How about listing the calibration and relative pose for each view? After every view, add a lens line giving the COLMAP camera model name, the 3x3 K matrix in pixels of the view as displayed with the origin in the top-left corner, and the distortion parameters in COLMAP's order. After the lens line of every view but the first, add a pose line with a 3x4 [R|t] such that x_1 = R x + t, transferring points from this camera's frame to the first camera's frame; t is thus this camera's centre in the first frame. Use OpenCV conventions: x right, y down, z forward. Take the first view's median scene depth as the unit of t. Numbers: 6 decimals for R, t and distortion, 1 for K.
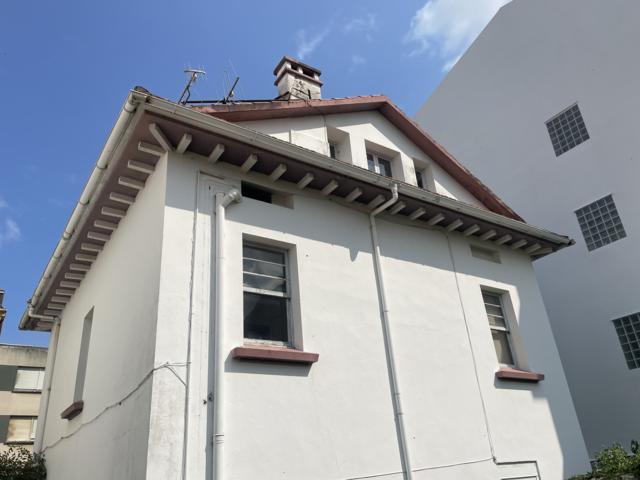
lens RADIAL K [[511.8, 0, 320.3], [0, 511.8, 240.3], [0, 0, 1]] dist [0.079653, -0.099952]
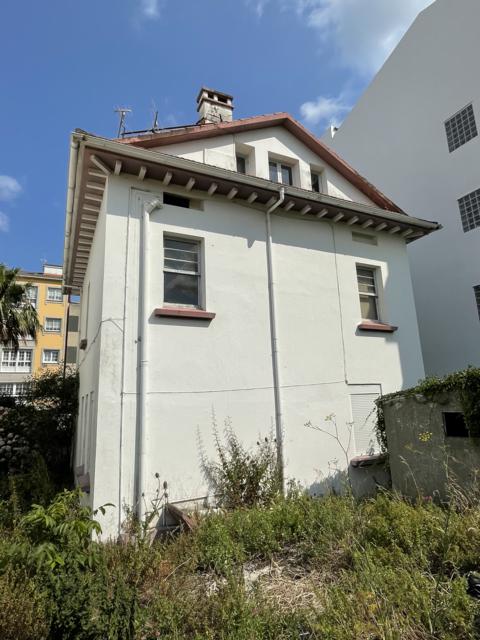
lens RADIAL K [[381.2, 0, 237.1], [0, 381.2, 319.5], [0, 0, 1]] dist [-0.002431, 0.001027]
pose [[0.986780, 0.008726, -0.161829, 0.202237], [0.030544, 0.970641, 0.238584, -0.018998], [0.159160, -0.240373, 0.957543, -0.046249]]
